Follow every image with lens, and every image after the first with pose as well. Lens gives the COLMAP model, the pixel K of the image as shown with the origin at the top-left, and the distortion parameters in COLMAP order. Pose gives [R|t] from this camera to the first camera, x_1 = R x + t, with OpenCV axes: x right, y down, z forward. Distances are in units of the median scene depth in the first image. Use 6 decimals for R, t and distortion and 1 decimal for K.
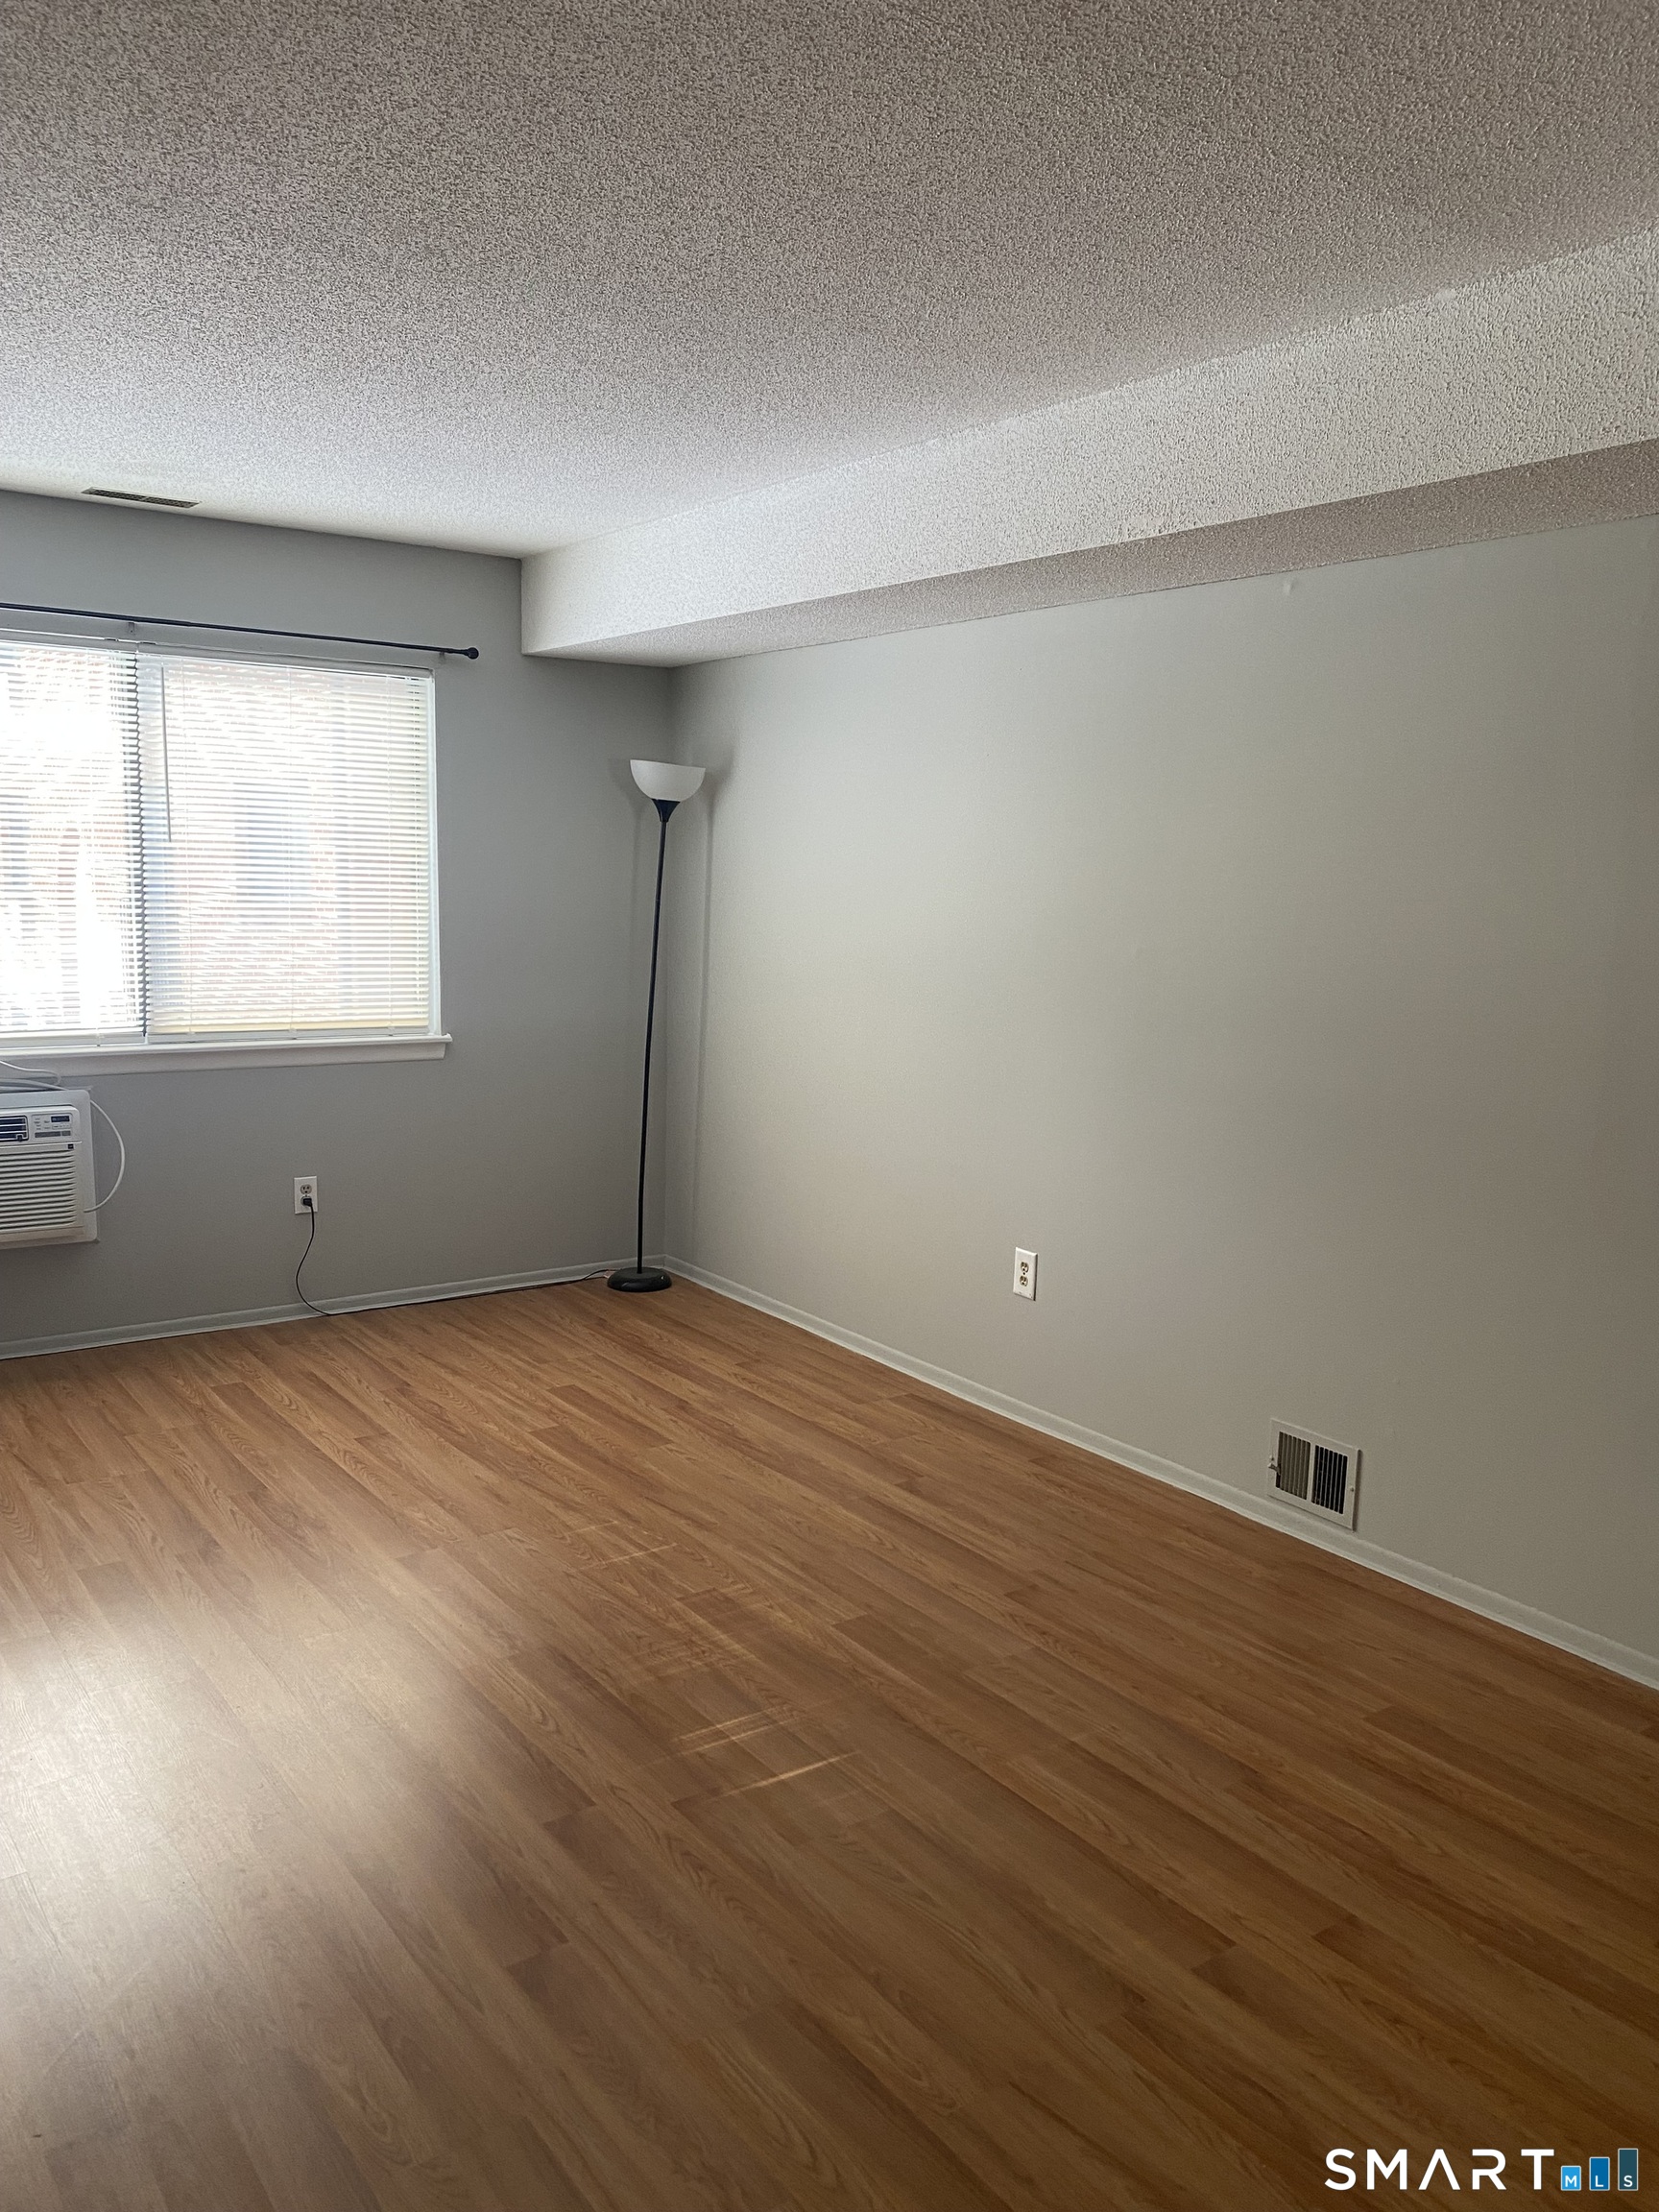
lens RADIAL K [[1694.9, 0, 842.3], [0, 1694.9, 1139.5], [0, 0, 1]] dist [0.047043, -0.034050]
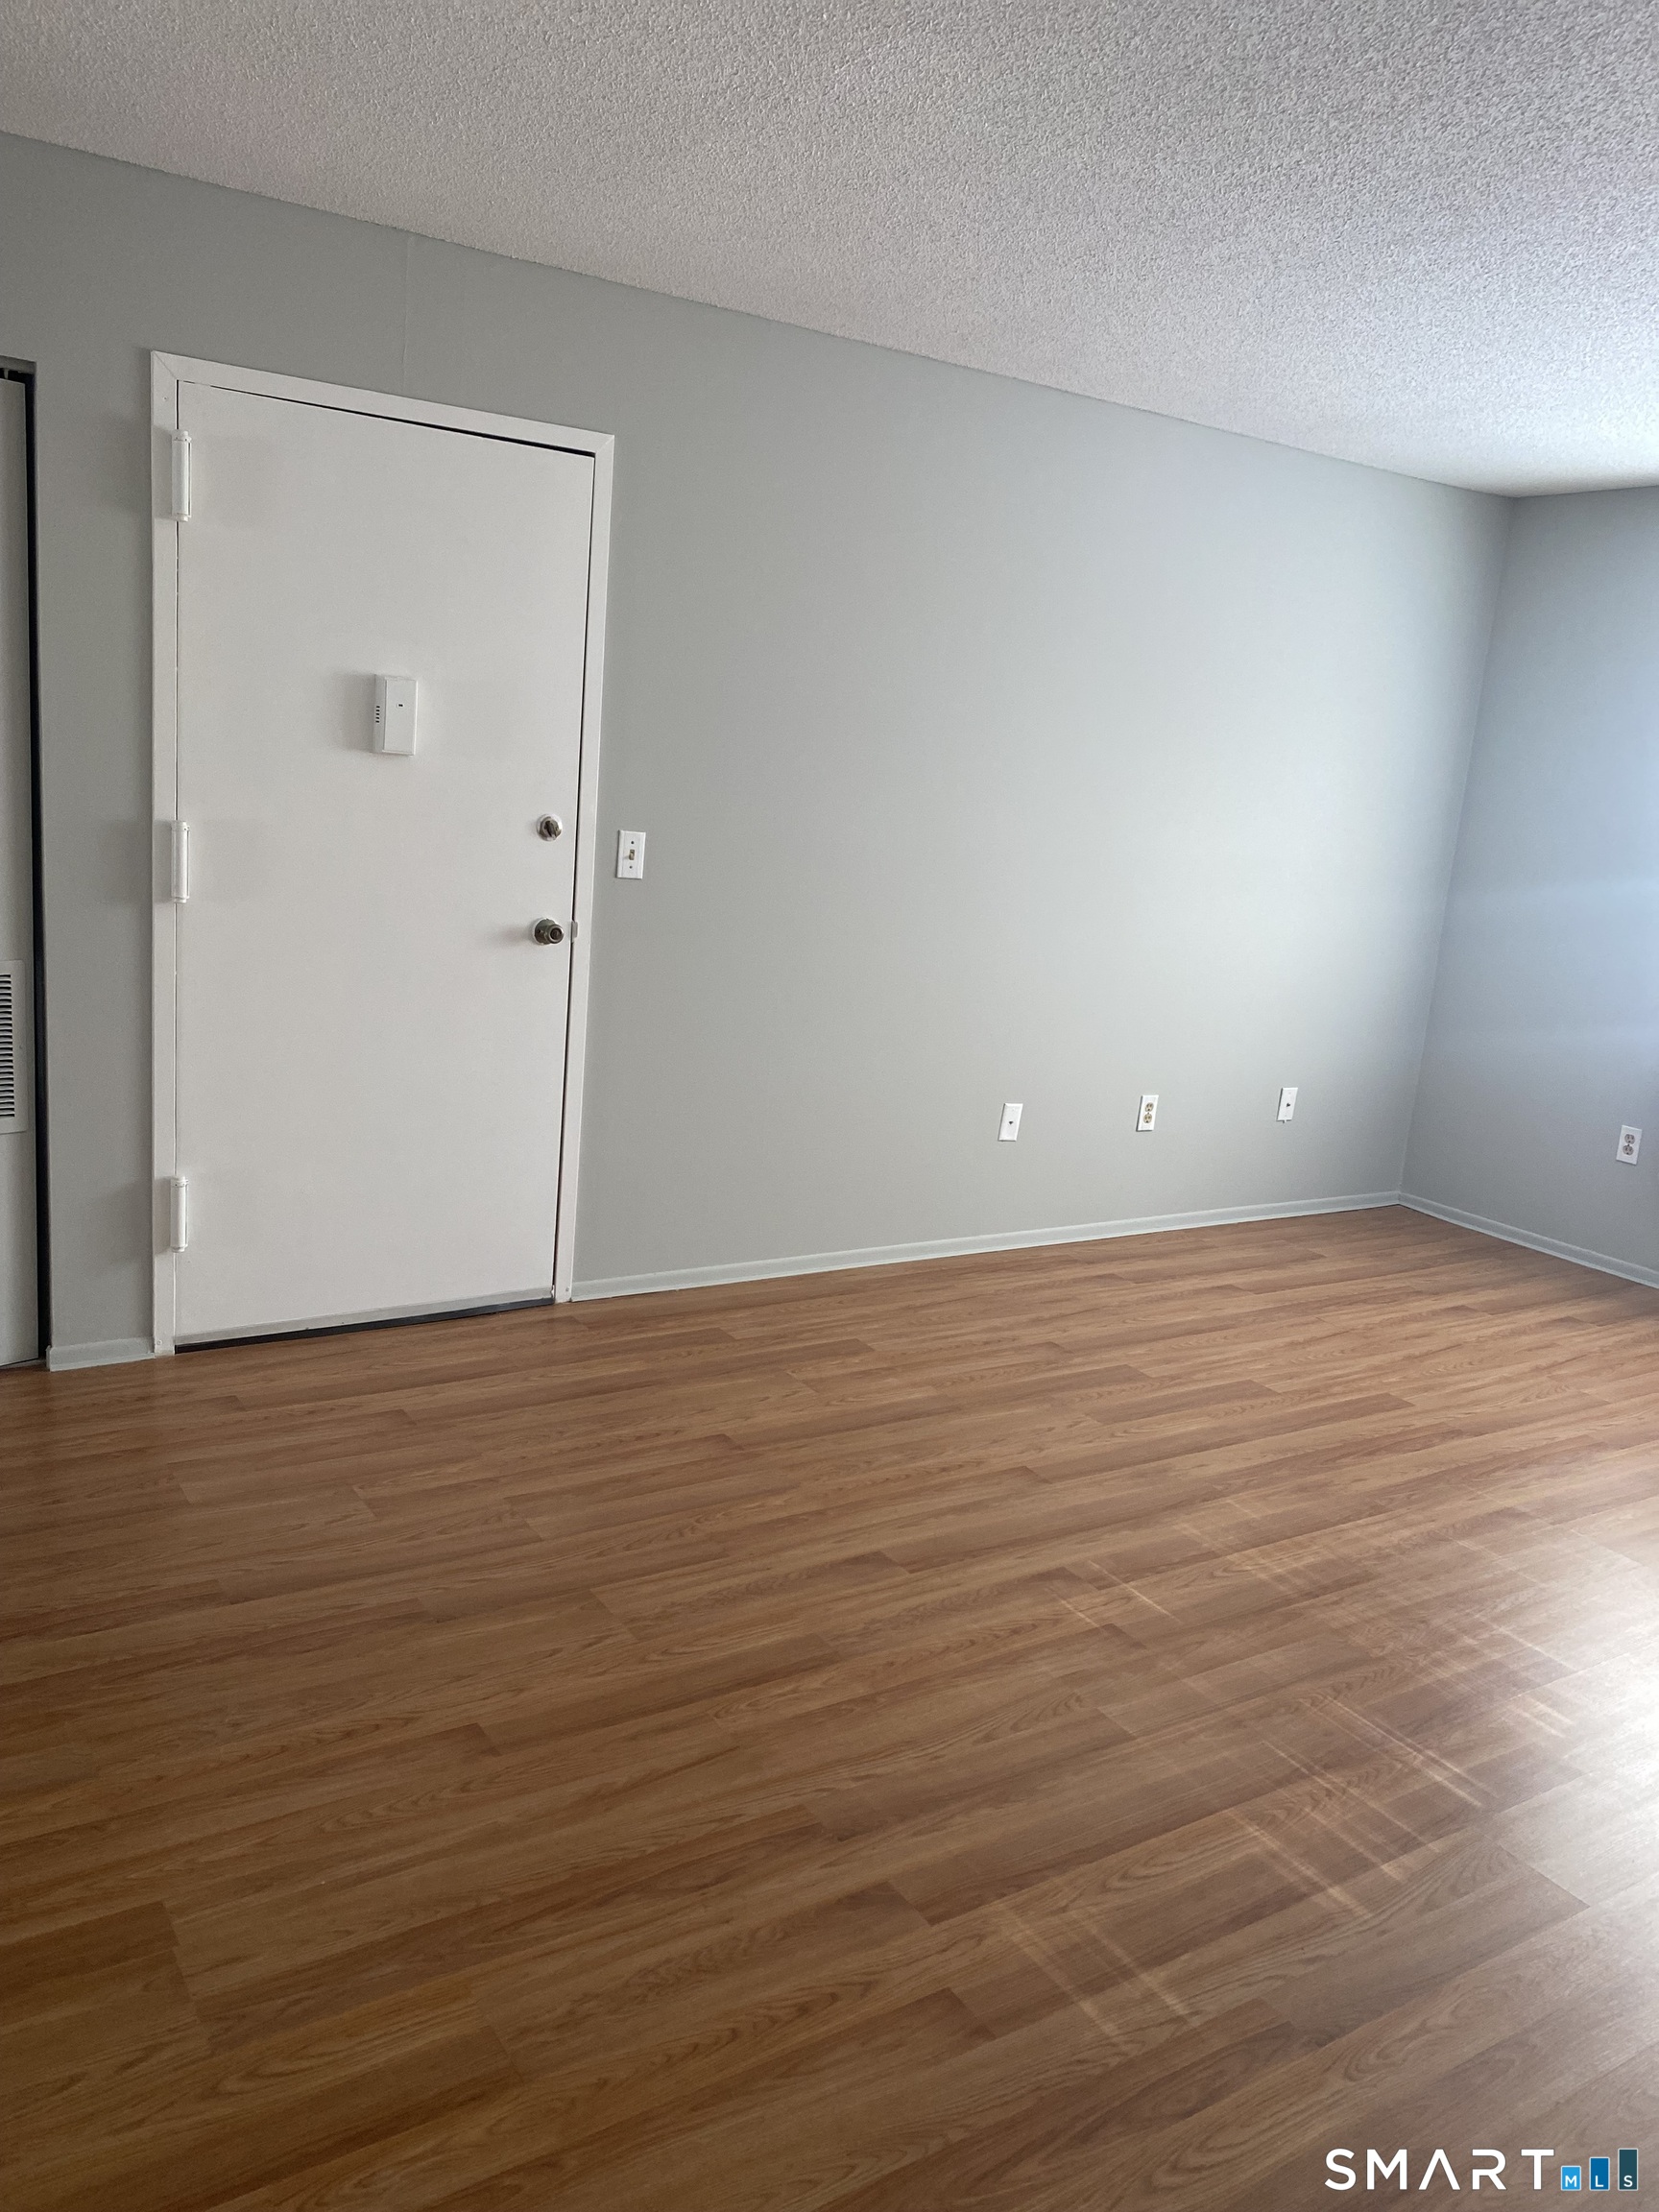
lens RADIAL K [[1694.9, 0, 837.5], [0, 1694.9, 1110.3], [0, 0, 1]] dist [0.047043, -0.034050]
pose [[-0.046540, 0.184102, -0.981805, 0.648577], [-0.239772, 0.952076, 0.189893, -0.065168], [0.969713, 0.244247, -0.000167, 0.522959]]
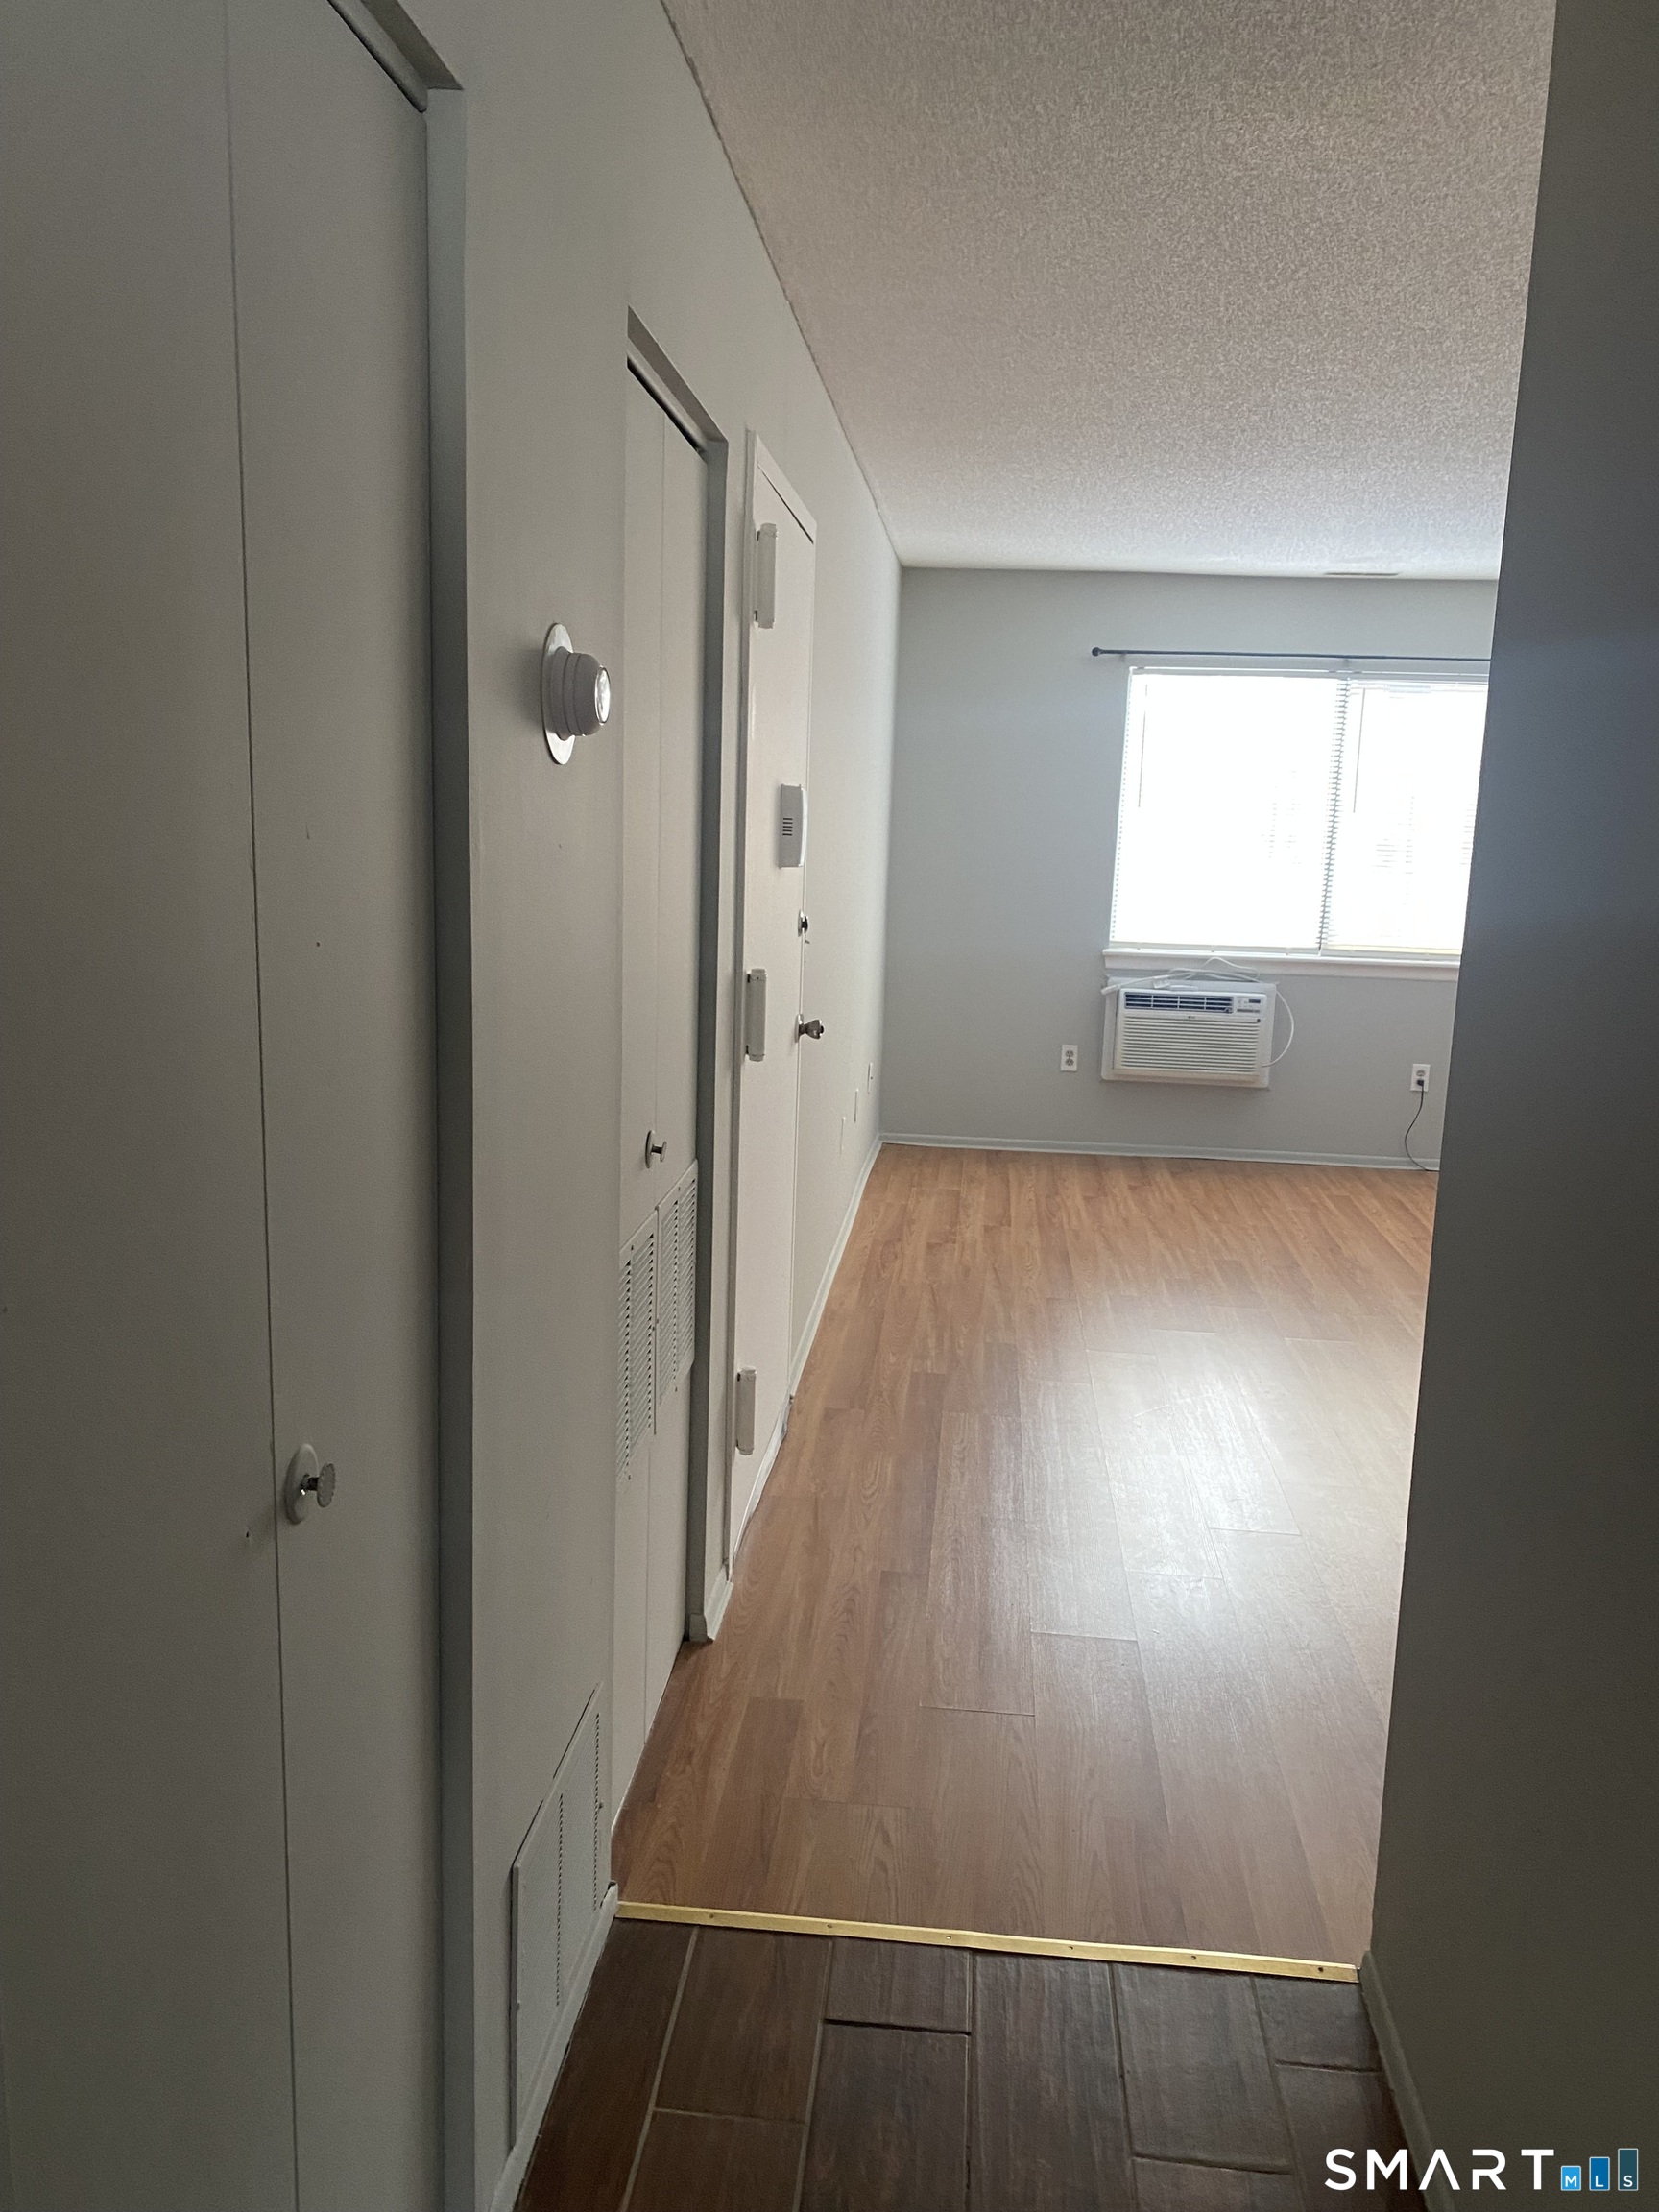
lens RADIAL K [[1694.9, 0, 825.5], [0, 1694.9, 1086.2], [0, 0, 1]] dist [0.047043, -0.034050]
pose [[0.751887, 0.108547, -0.650295, 0.282901], [-0.117991, 0.992584, 0.029258, 0.077582], [0.648648, 0.054731, 0.759118, -0.436175]]
